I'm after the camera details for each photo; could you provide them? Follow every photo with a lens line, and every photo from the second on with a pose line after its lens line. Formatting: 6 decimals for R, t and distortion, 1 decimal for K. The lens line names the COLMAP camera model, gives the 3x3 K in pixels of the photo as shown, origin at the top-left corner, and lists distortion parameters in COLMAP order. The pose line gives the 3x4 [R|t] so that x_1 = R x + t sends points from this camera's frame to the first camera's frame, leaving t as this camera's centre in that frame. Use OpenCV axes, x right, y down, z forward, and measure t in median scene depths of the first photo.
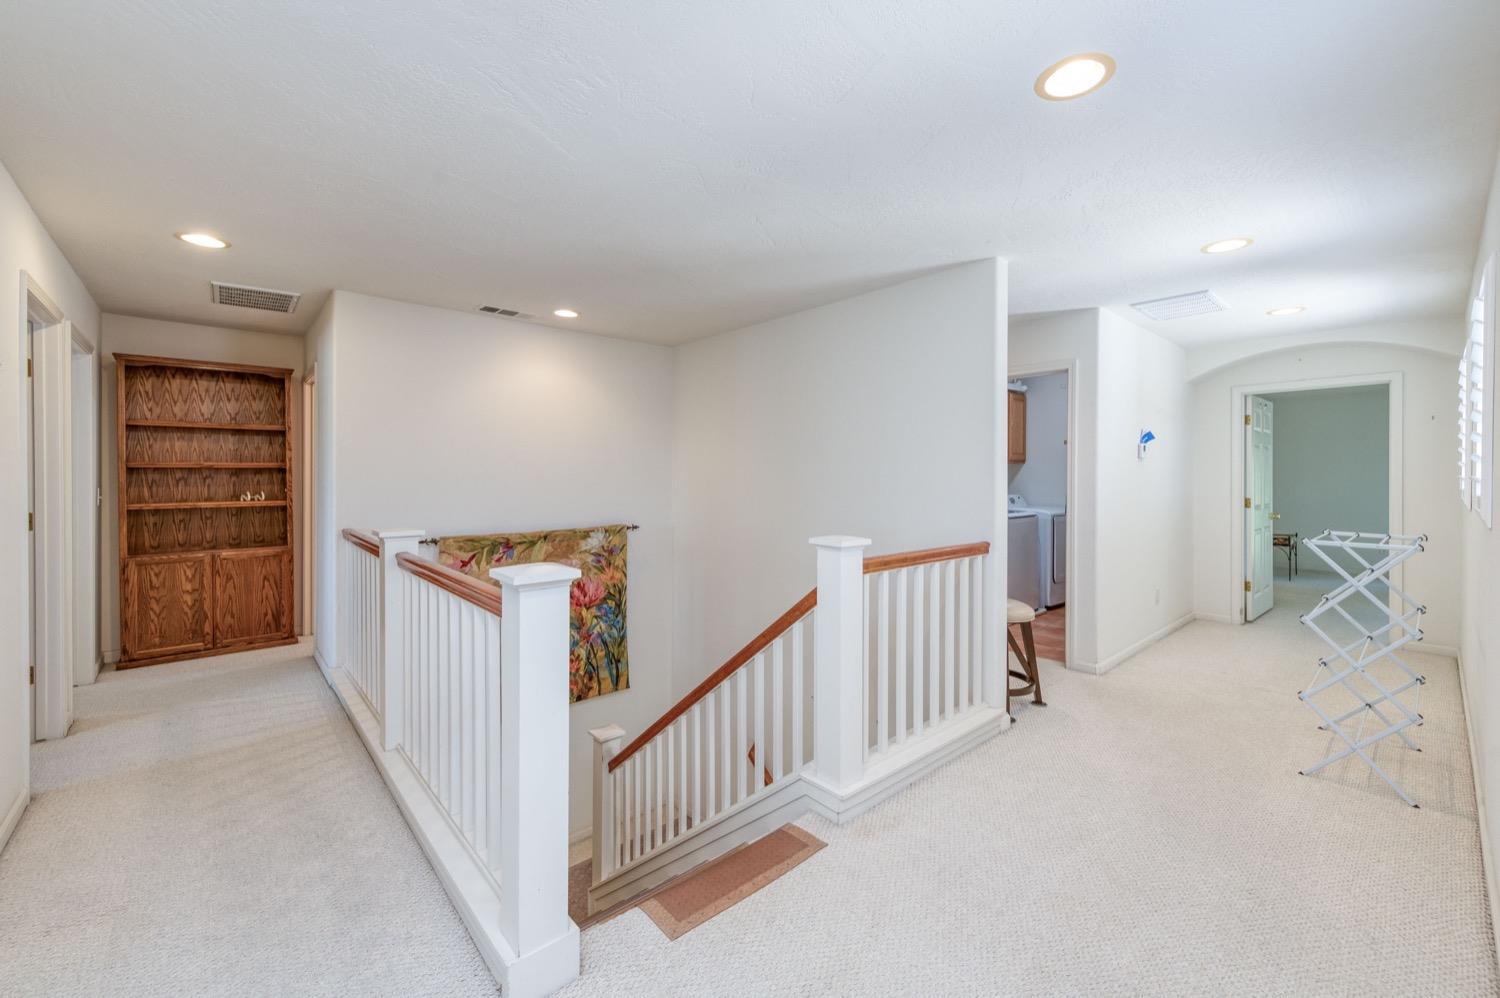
lens RADIAL K [[609.9, 0, 778.9], [0, 609.9, 468.0], [0, 0, 1]] dist [0.000405, 0.000061]
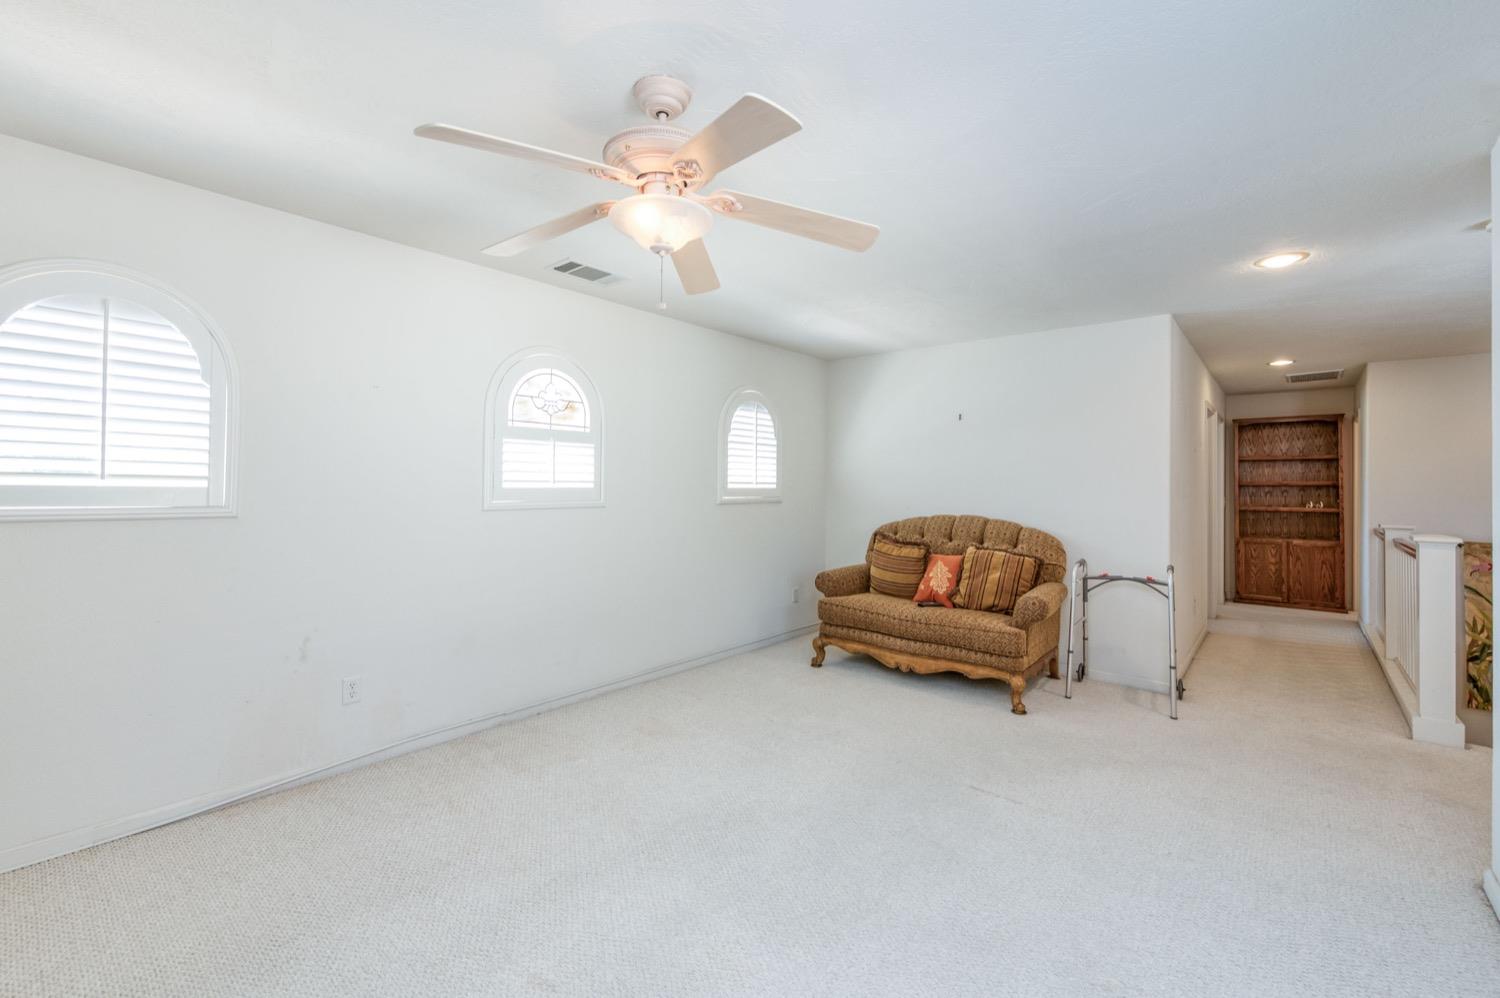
lens RADIAL K [[624.7, 0, 743.8], [0, 624.7, 486.2], [0, 0, 1]] dist [-0.000484, -0.000142]
pose [[0.100705, 0.004329, -0.994907, 0.497152], [0.002301, 0.999987, 0.004584, -0.007755], [0.994914, -0.002751, 0.100693, -0.519314]]
